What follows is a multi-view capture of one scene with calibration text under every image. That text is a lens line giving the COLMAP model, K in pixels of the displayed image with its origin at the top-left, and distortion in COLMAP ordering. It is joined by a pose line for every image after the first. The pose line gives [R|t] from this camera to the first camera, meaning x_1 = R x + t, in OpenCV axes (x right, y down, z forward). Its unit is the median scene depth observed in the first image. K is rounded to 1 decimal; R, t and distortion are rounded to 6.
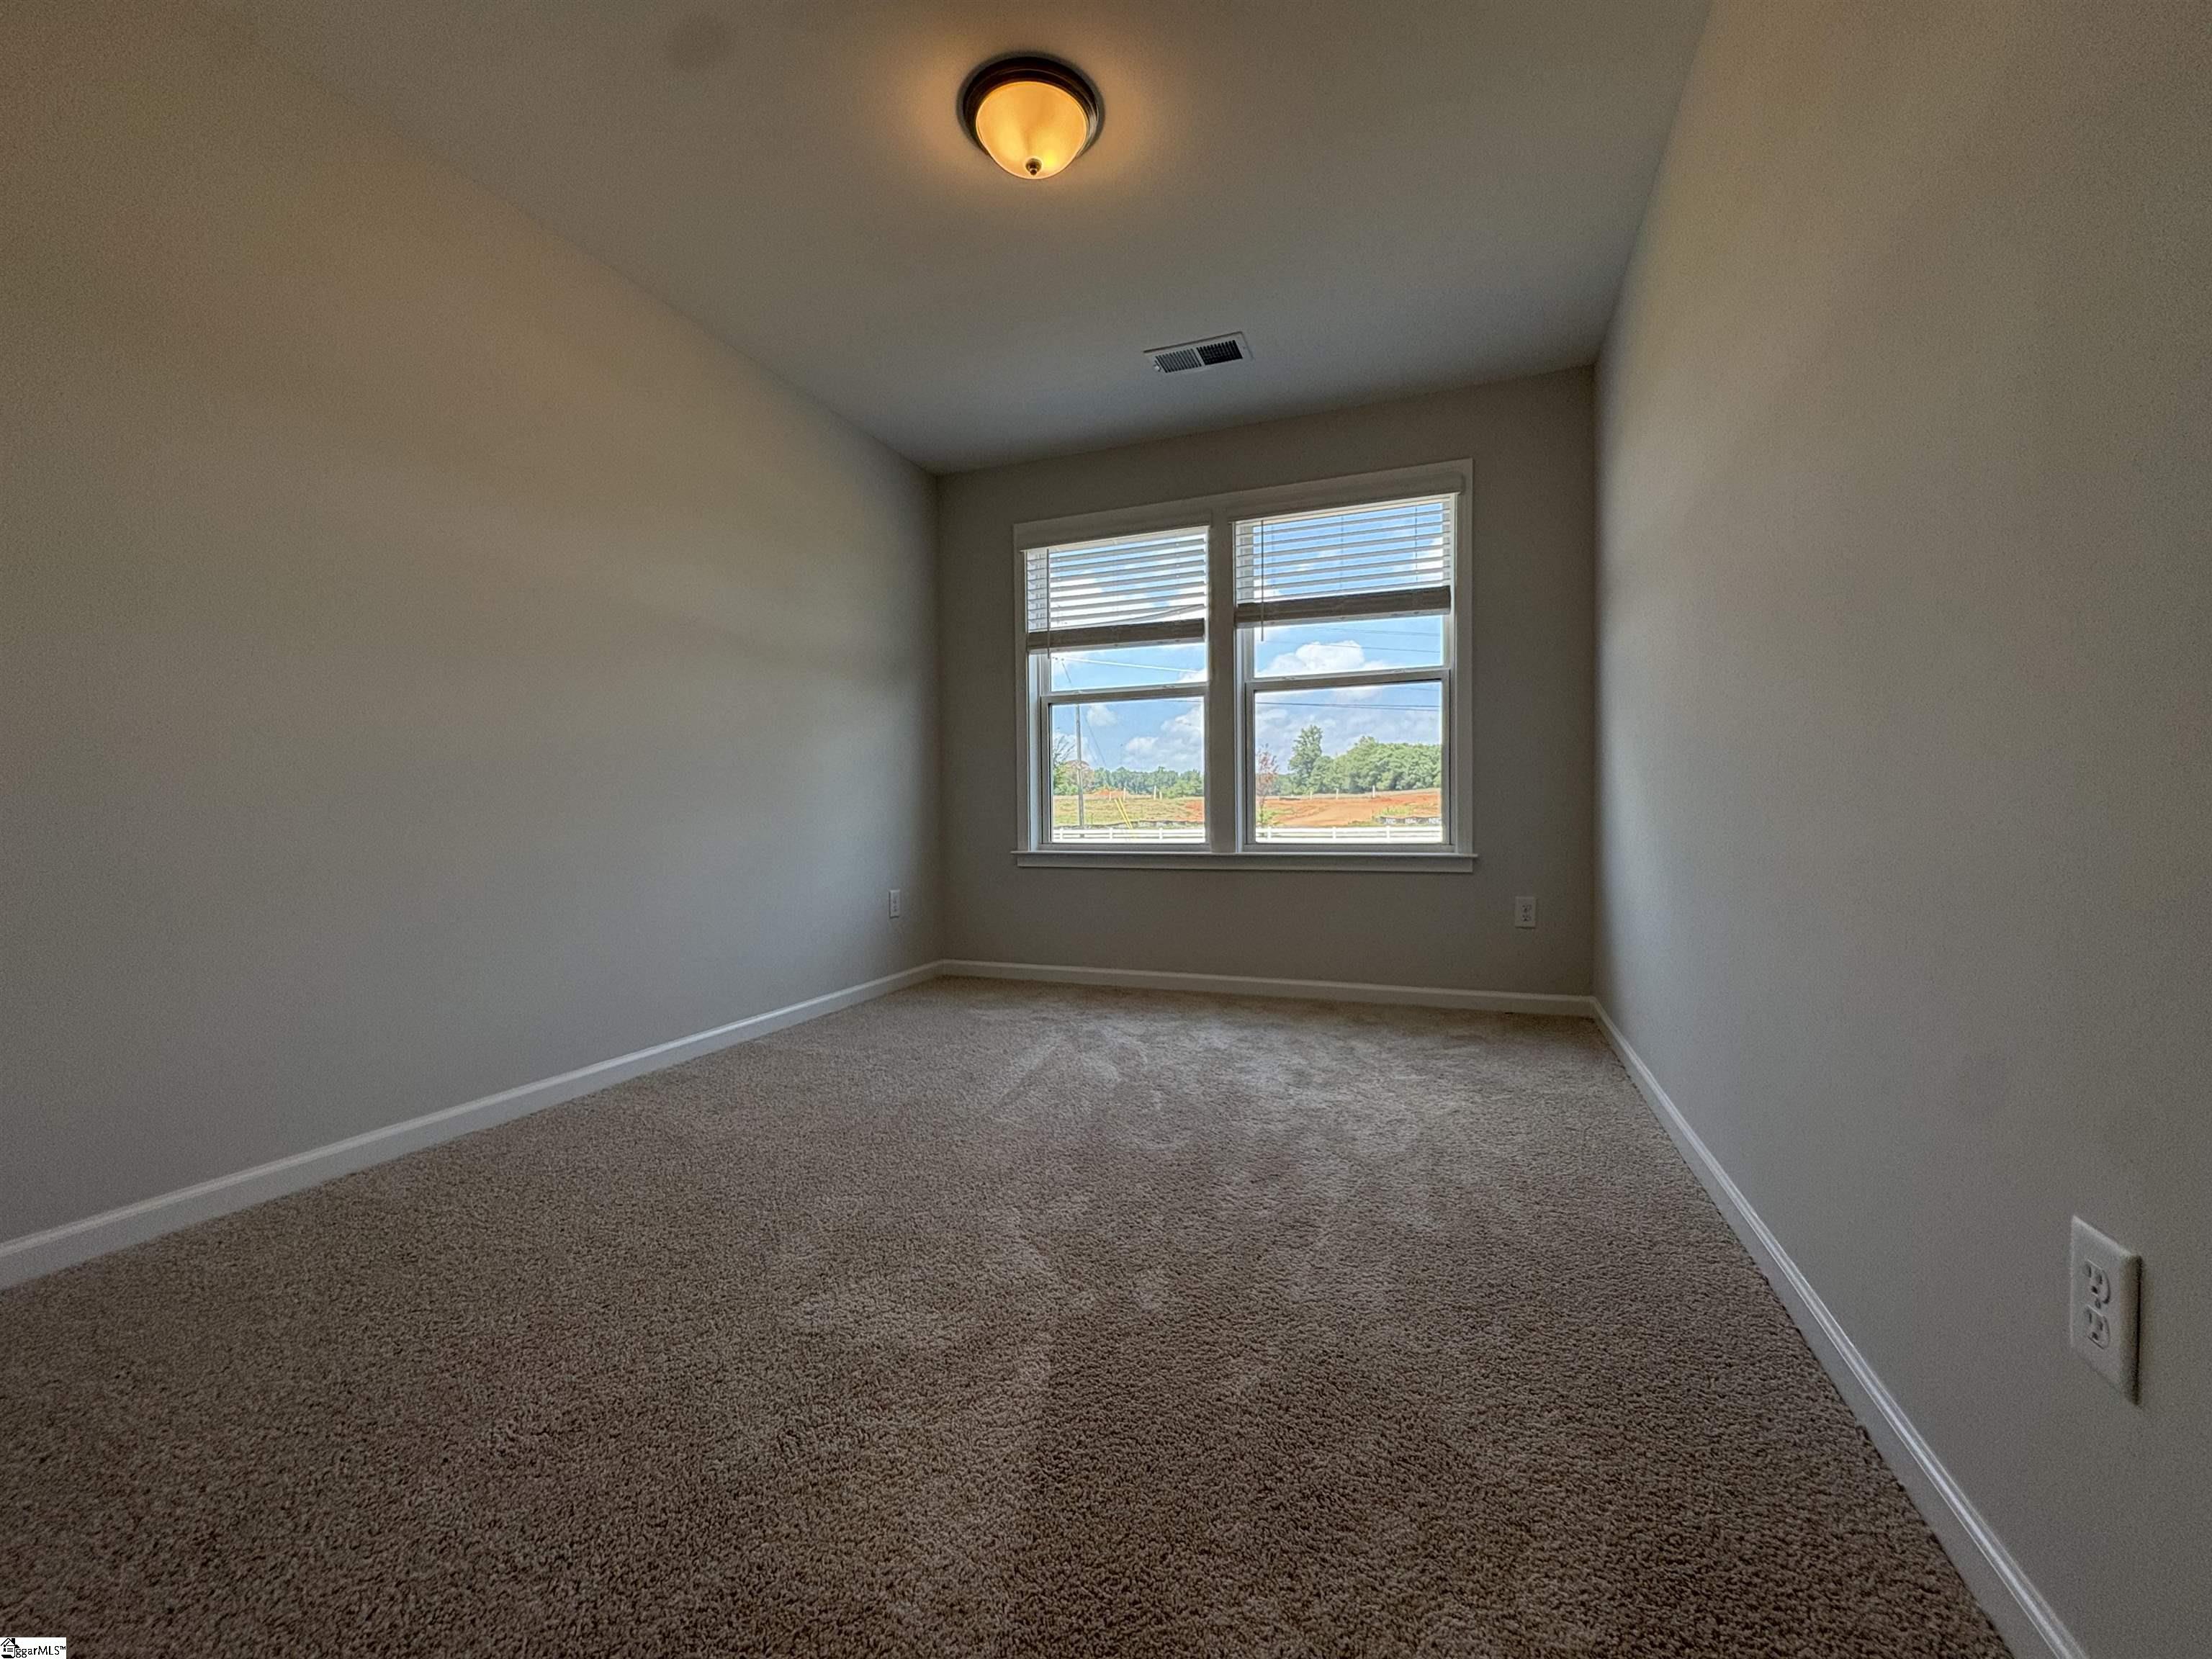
lens RADIAL K [[882.3, 0, 1108.1], [0, 882.3, 812.6], [0, 0, 1]] dist [0.000537, 0.000066]
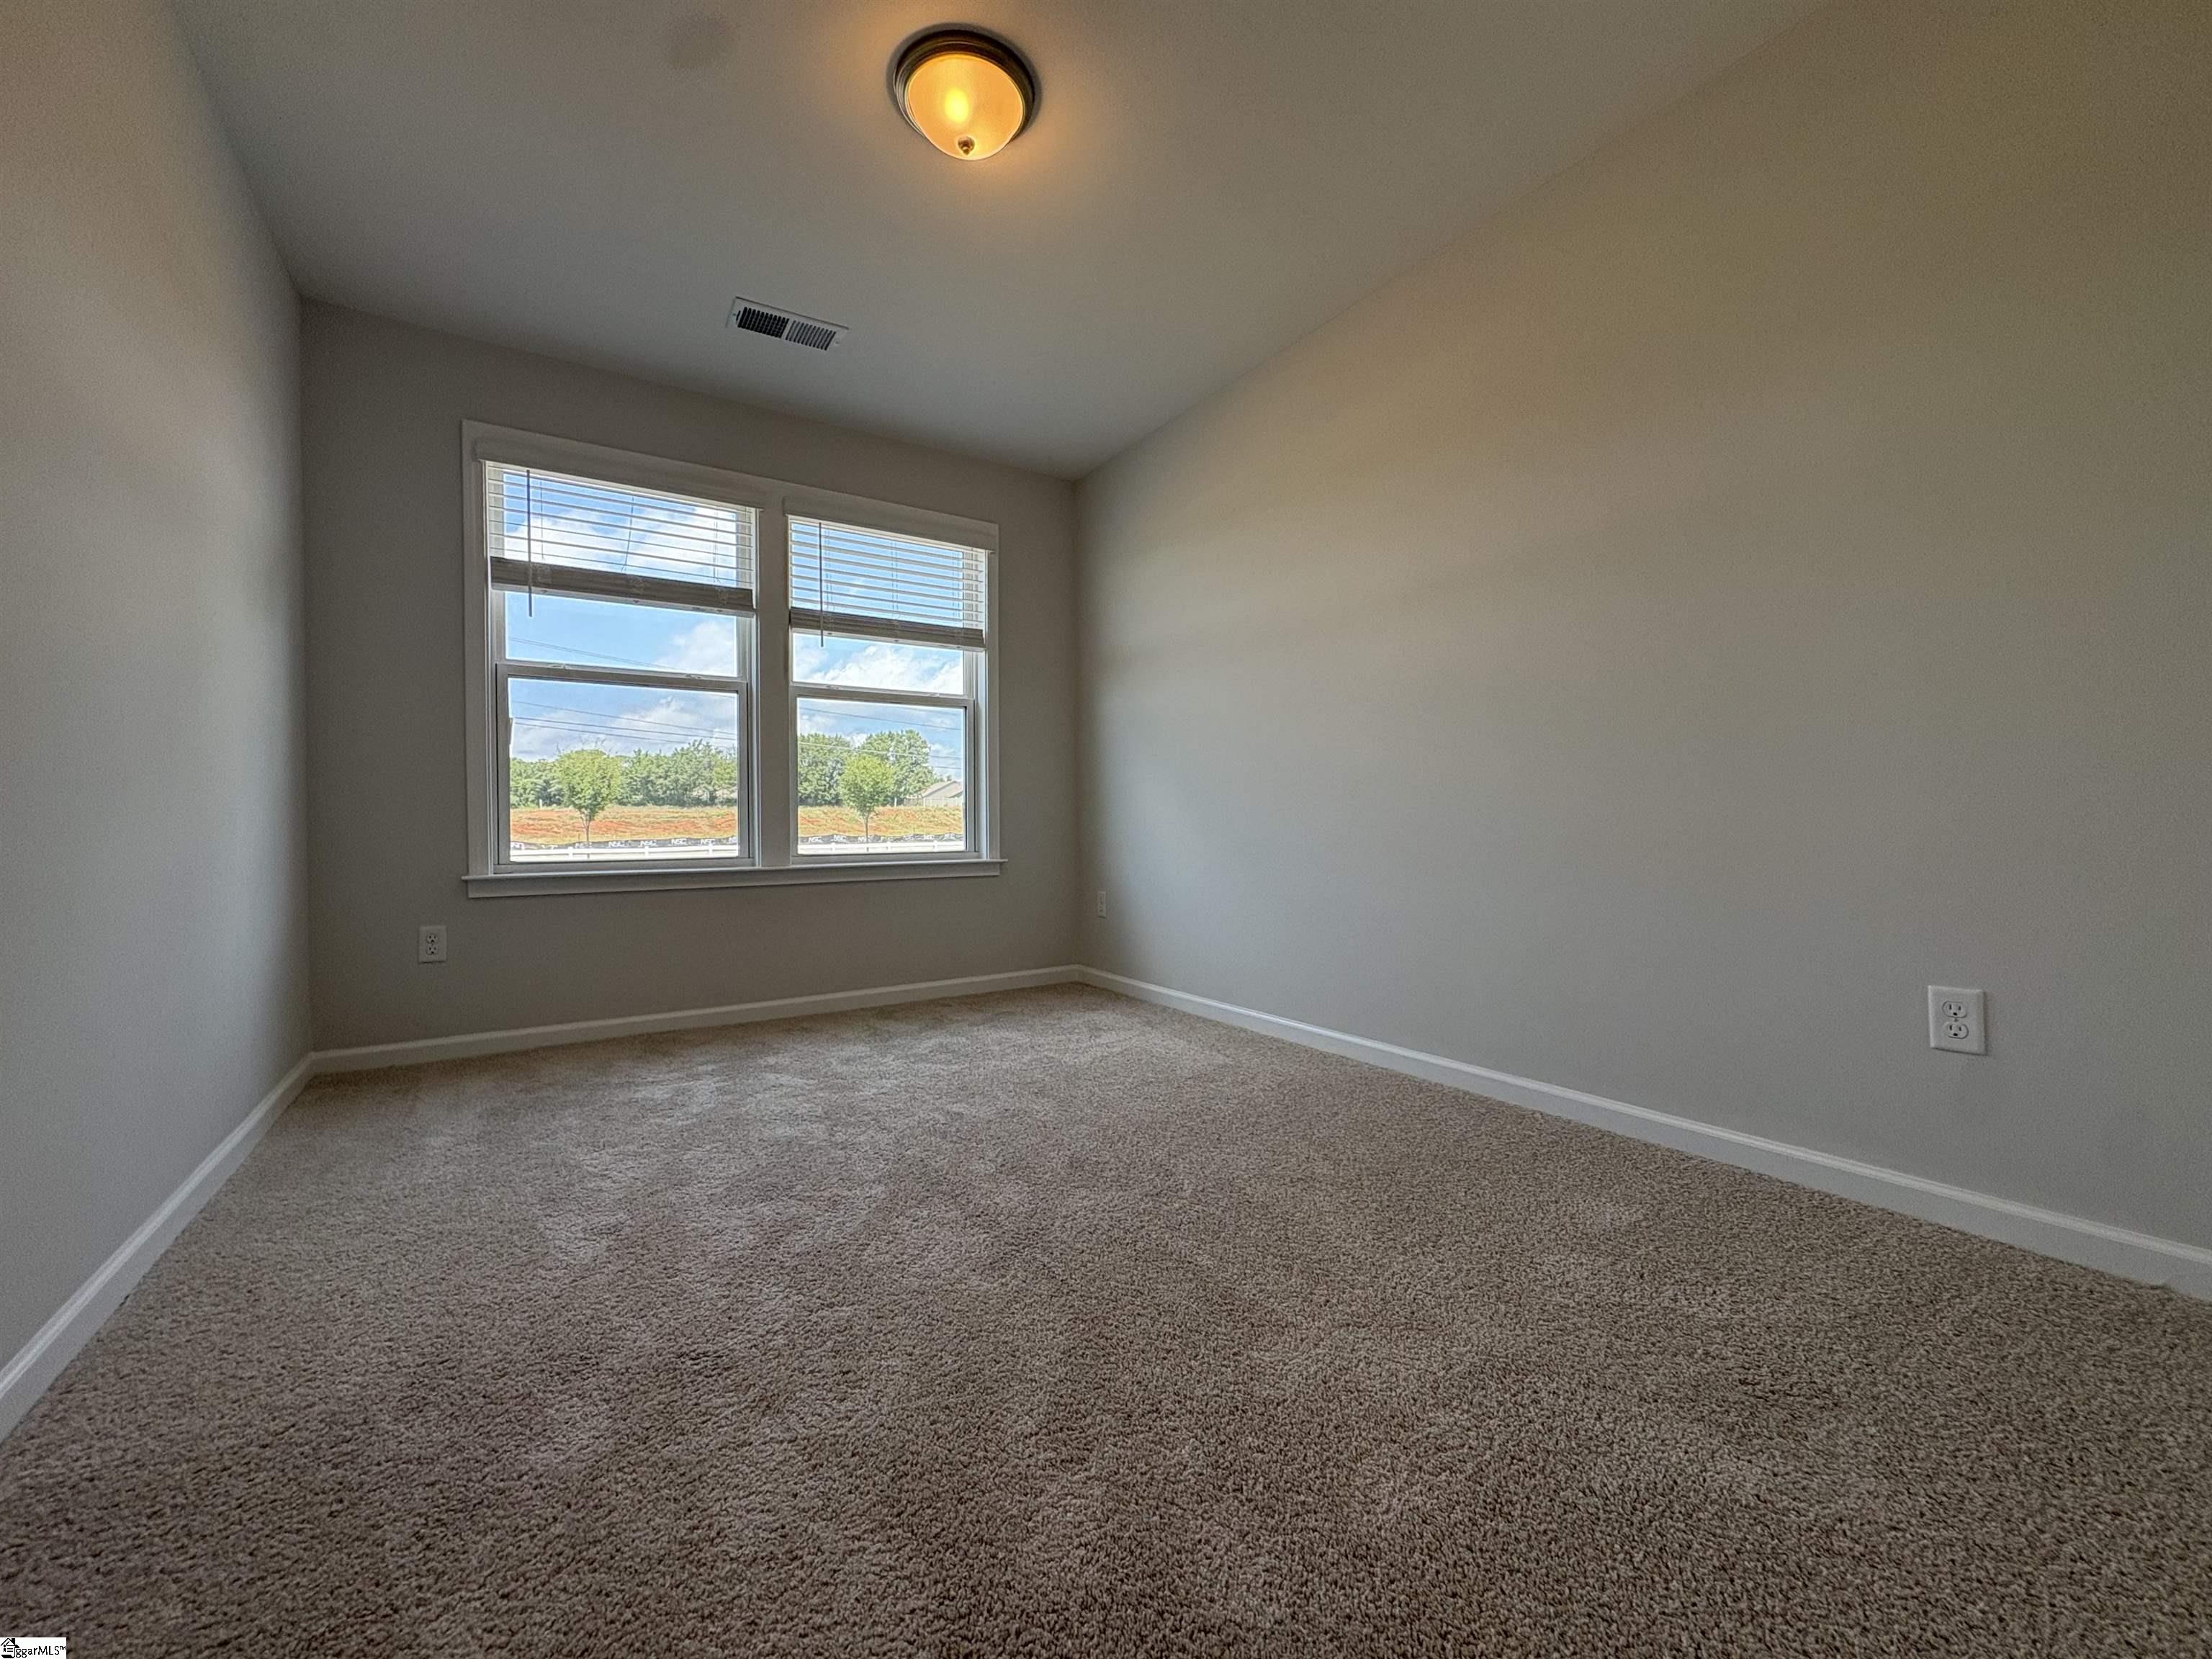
lens RADIAL K [[882.3, 0, 1124.3], [0, 882.3, 830.9], [0, 0, 1]] dist [0.000537, 0.000066]
pose [[0.574912, -0.000097, 0.818215, -0.412865], [-0.002003, 0.999997, 0.001525, 0.005526], [-0.818213, -0.002516, 0.574910, 0.165357]]
